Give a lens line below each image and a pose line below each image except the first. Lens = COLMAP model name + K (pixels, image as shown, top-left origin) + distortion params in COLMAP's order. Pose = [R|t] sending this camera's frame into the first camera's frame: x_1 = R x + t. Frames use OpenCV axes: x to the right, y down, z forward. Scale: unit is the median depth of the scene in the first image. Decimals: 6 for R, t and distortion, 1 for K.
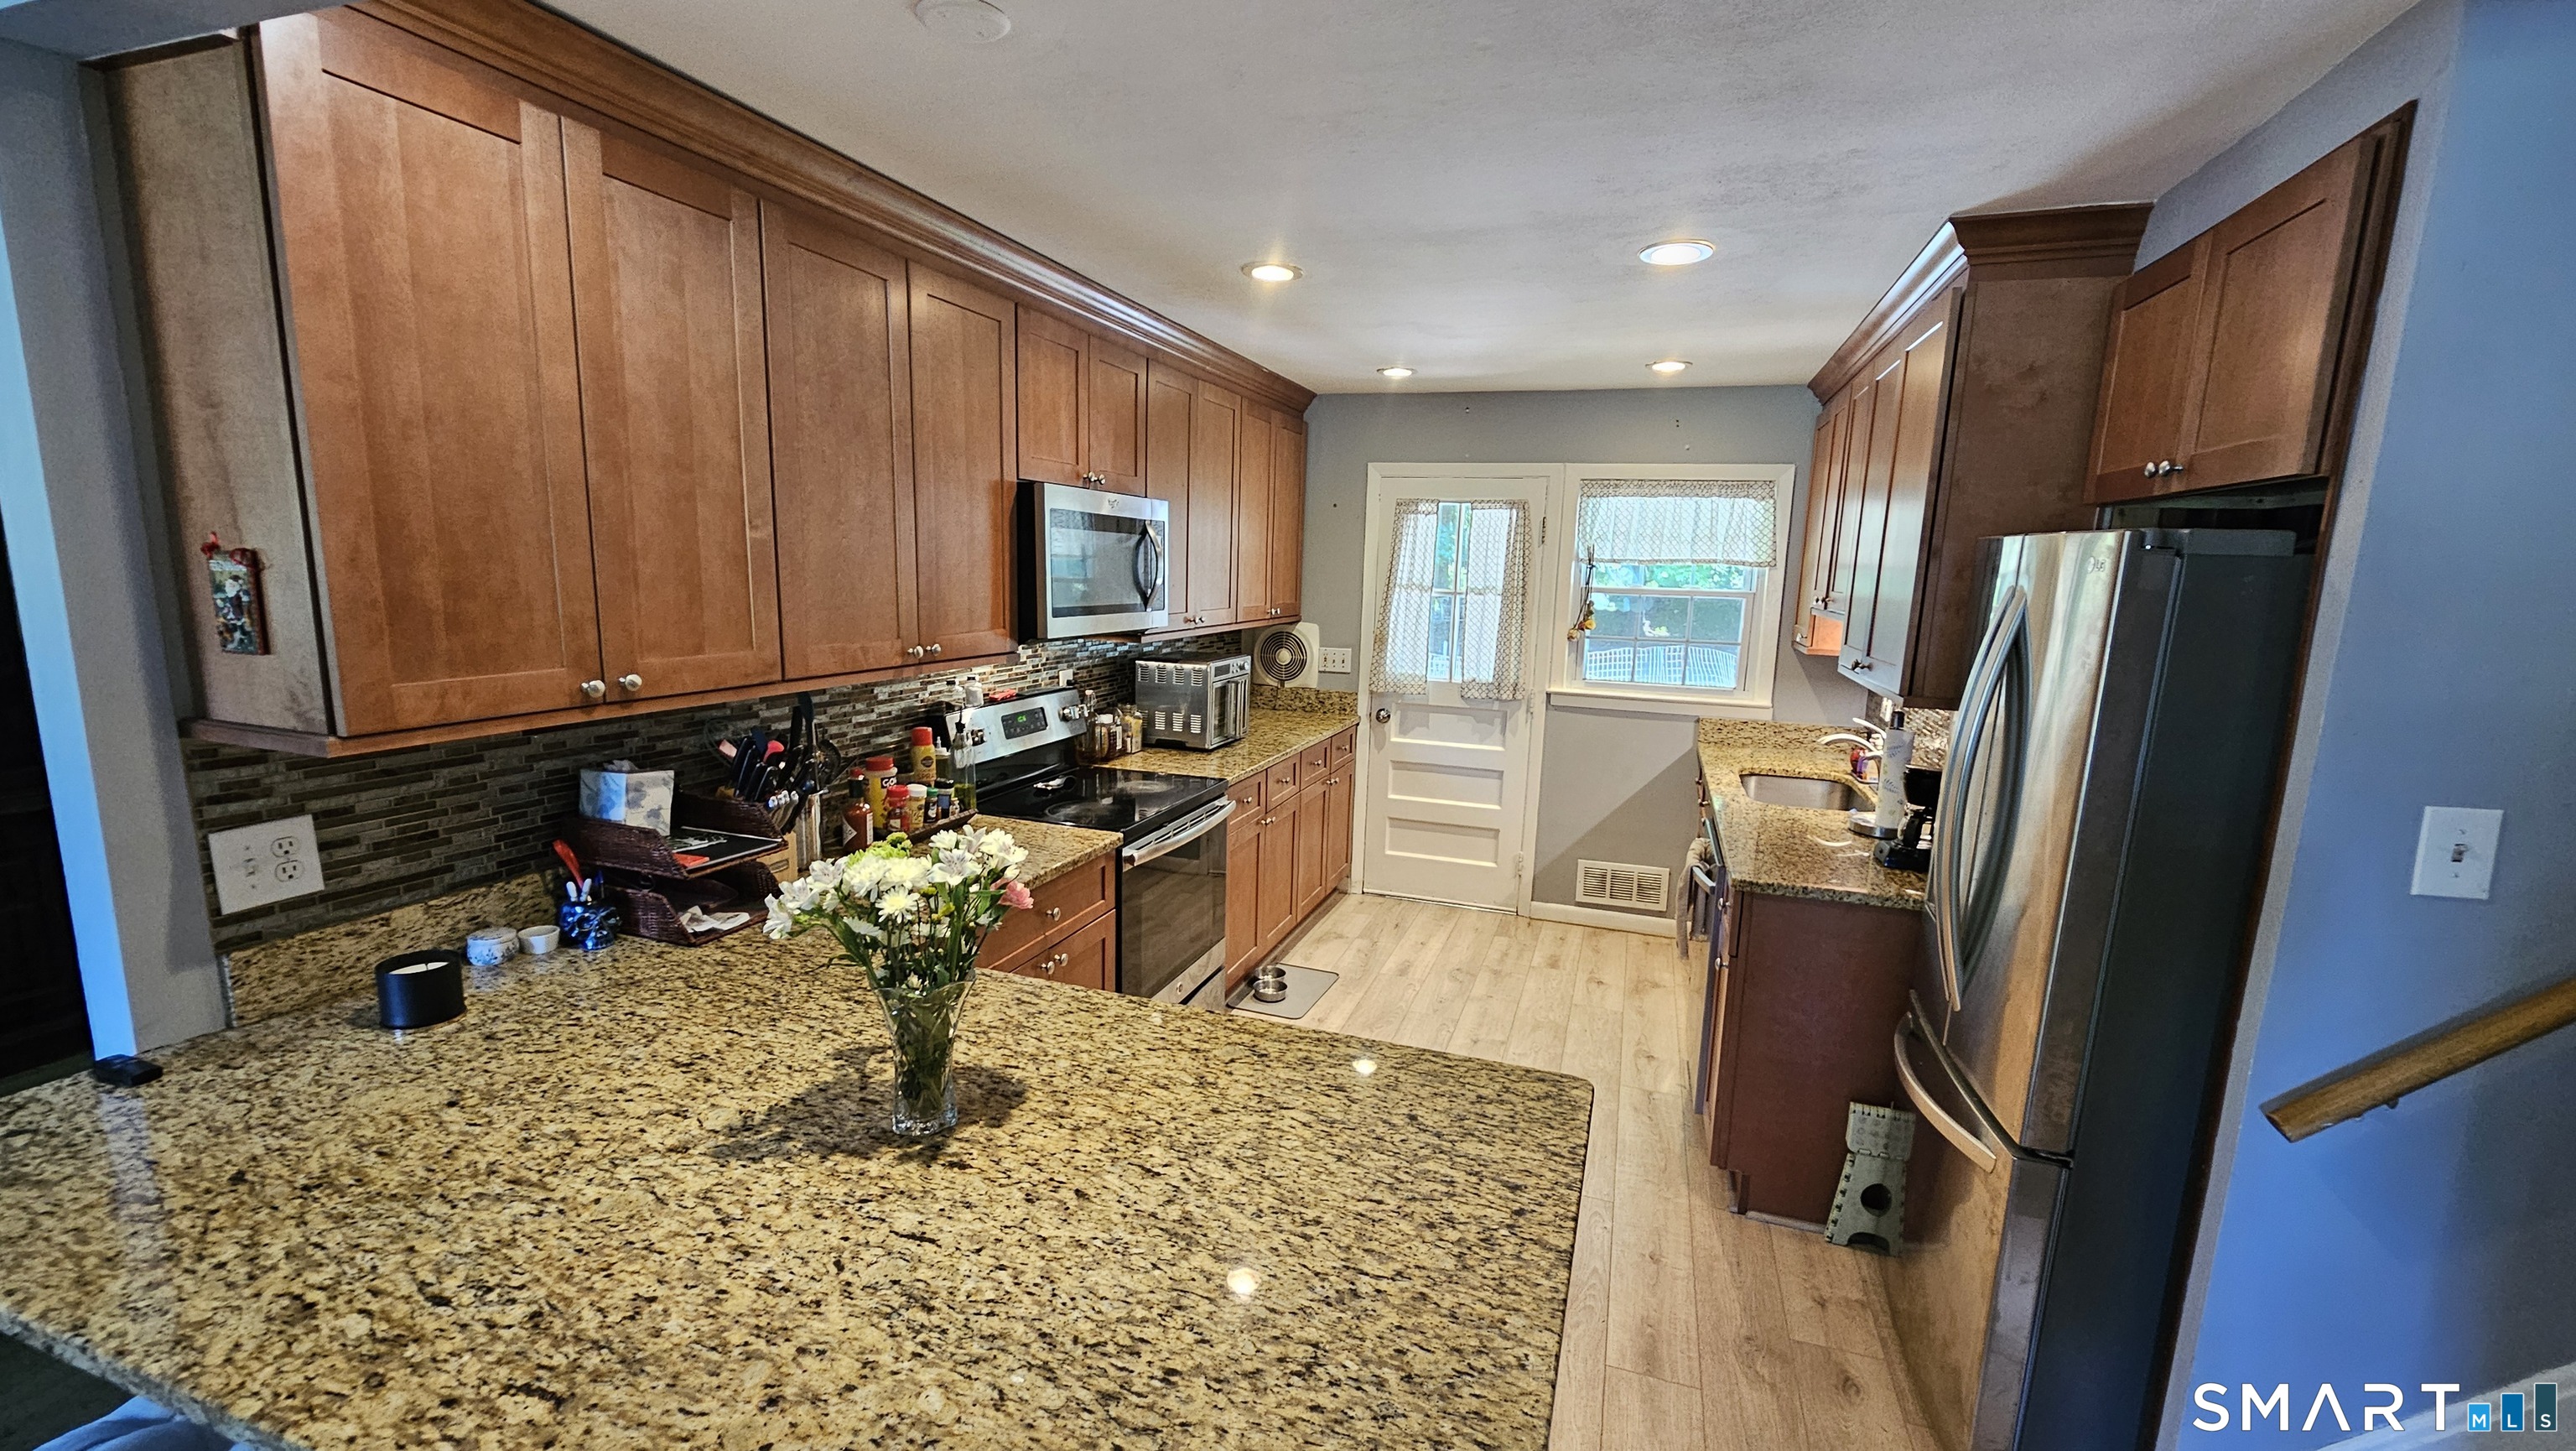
lens RADIAL K [[1071.5, 0, 1286.6], [0, 1071.5, 738.0], [0, 0, 1]] dist [-0.004214, 0.000322]
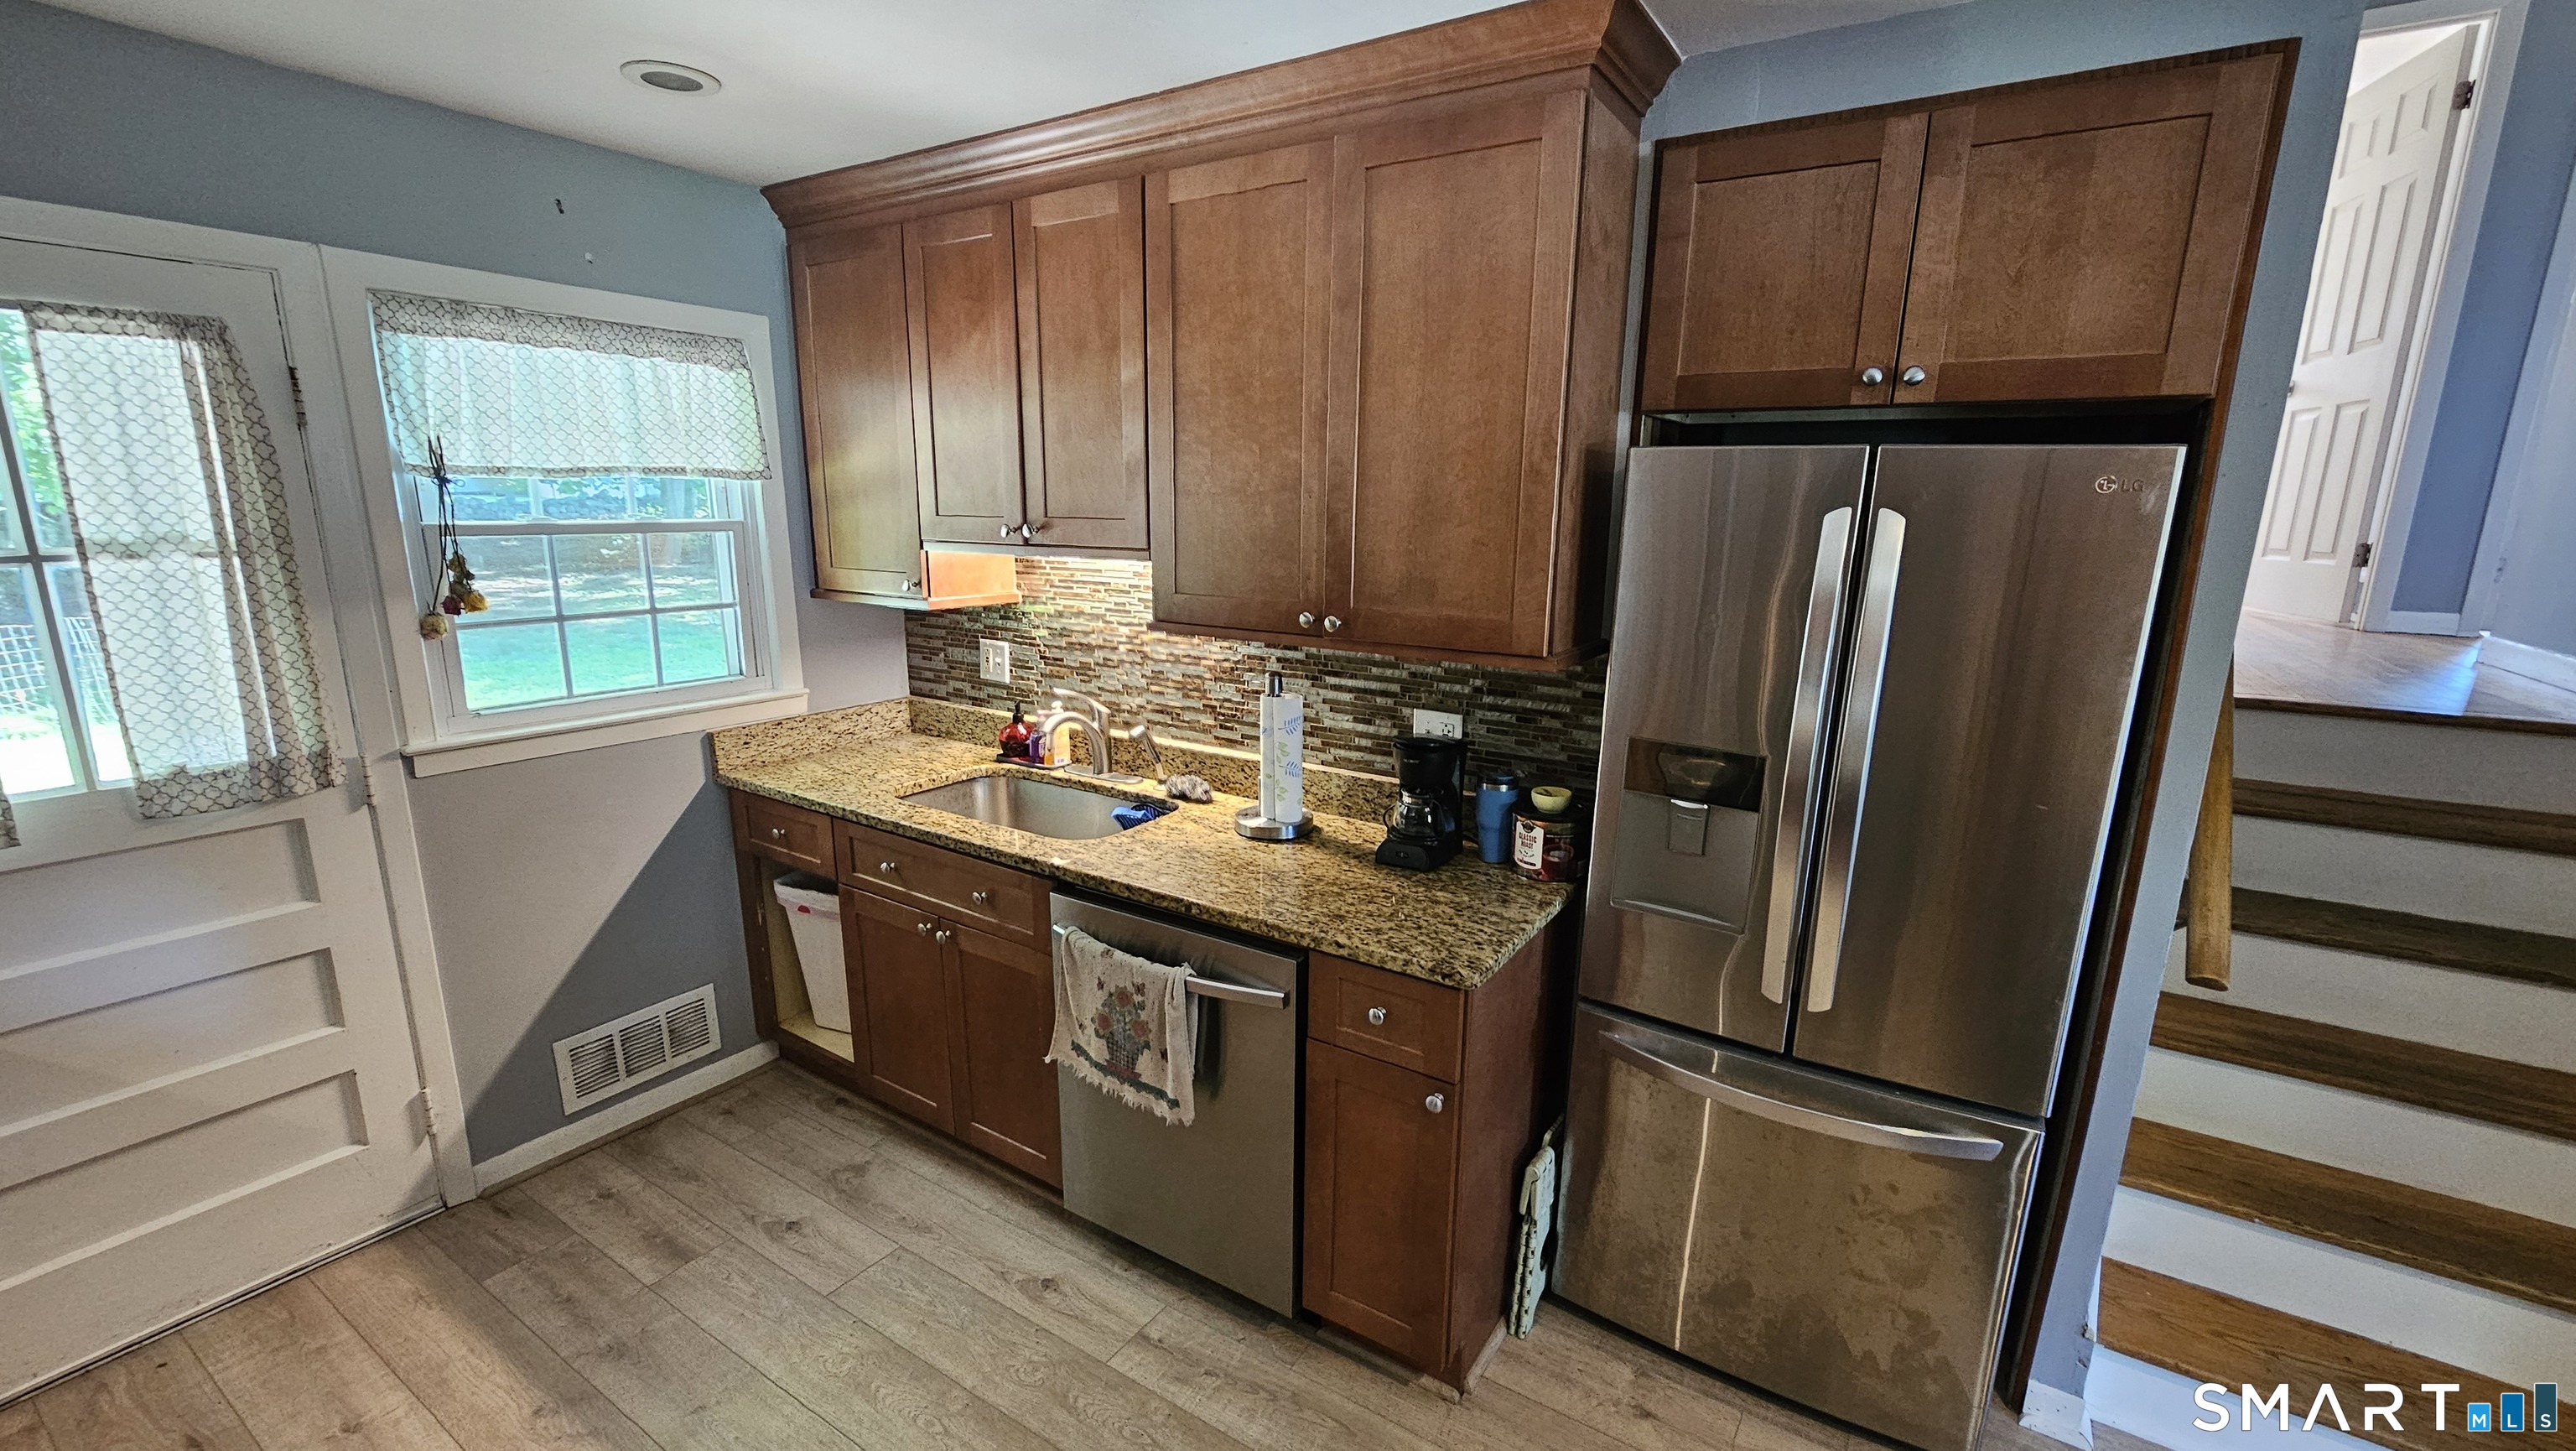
lens RADIAL K [[1071.5, 0, 1286.6], [0, 1071.5, 738.0], [0, 0, 1]] dist [-0.004214, 0.000322]
pose [[0.241543, -0.239617, 0.940341, -0.244973], [0.154310, 0.966188, 0.206566, -0.208975], [-0.958043, 0.095209, 0.270351, 1.206472]]
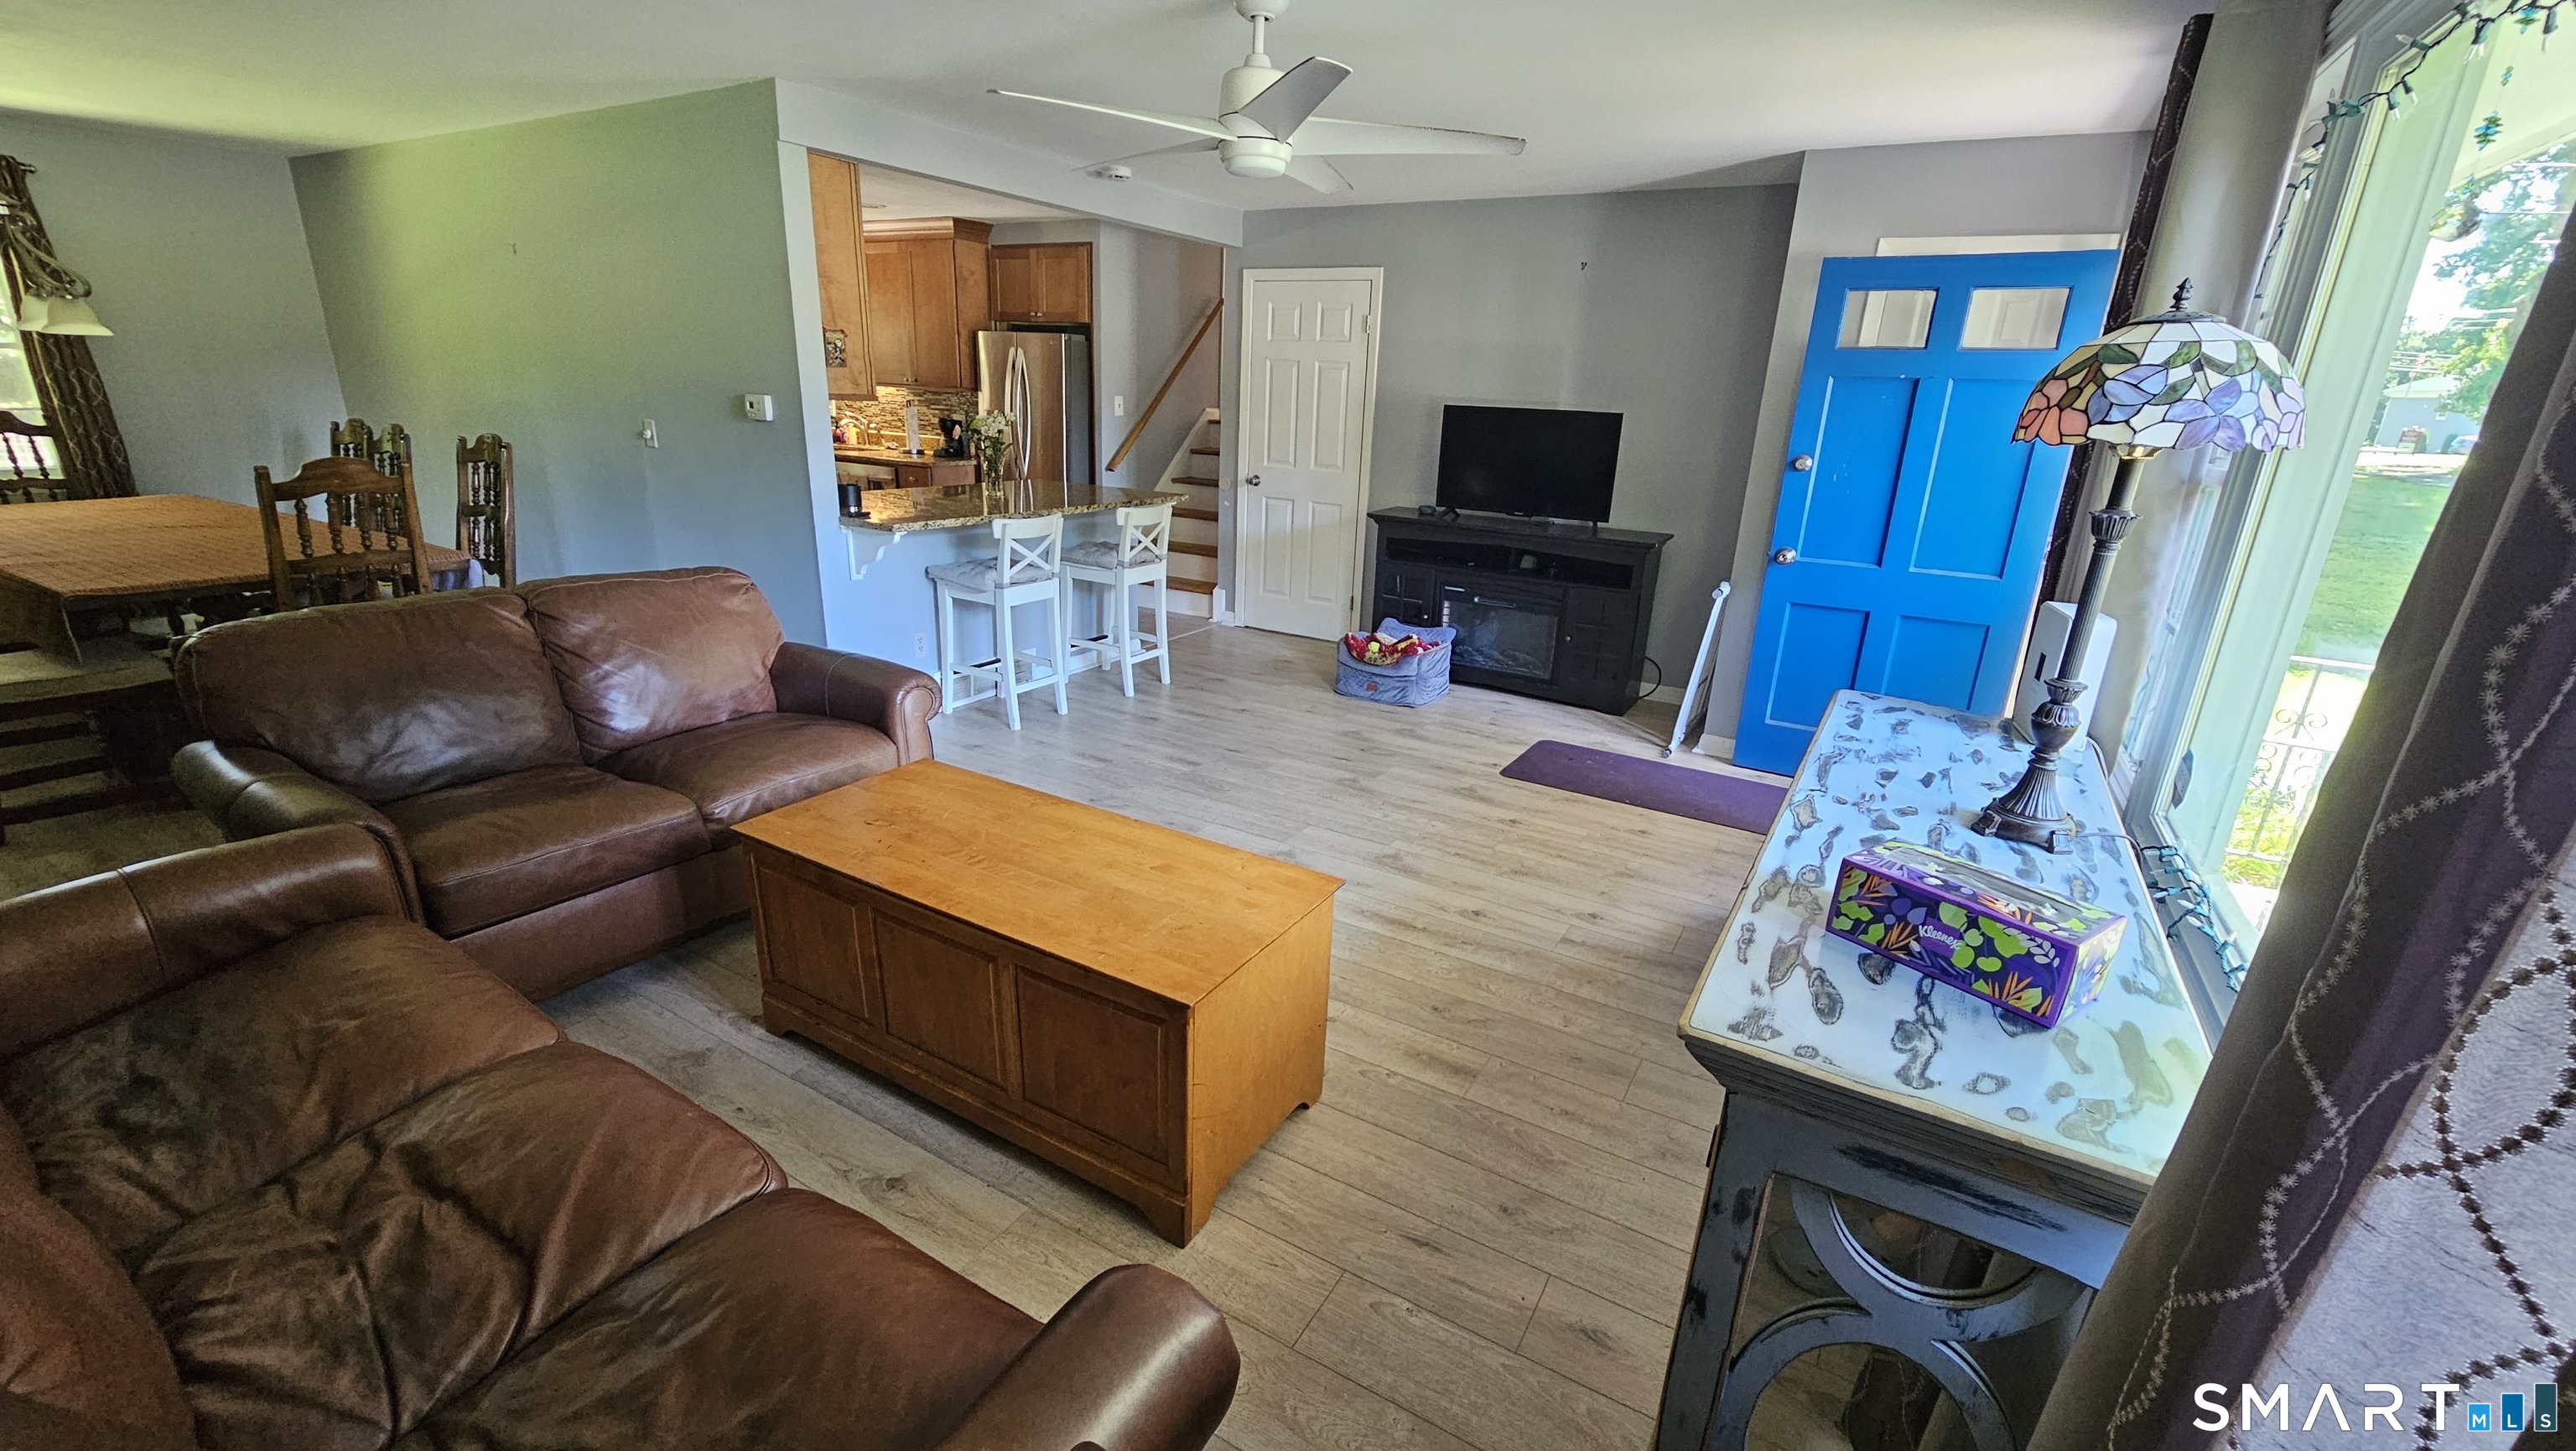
lens RADIAL K [[1071.5, 0, 1286.6], [0, 1071.5, 738.0], [0, 0, 1]] dist [-0.004214, 0.000322]
pose [[0.206127, -0.332640, 0.920251, -2.730006], [0.127135, 0.941580, 0.311873, 0.077578], [-0.970231, 0.052710, 0.236375, -0.604189]]
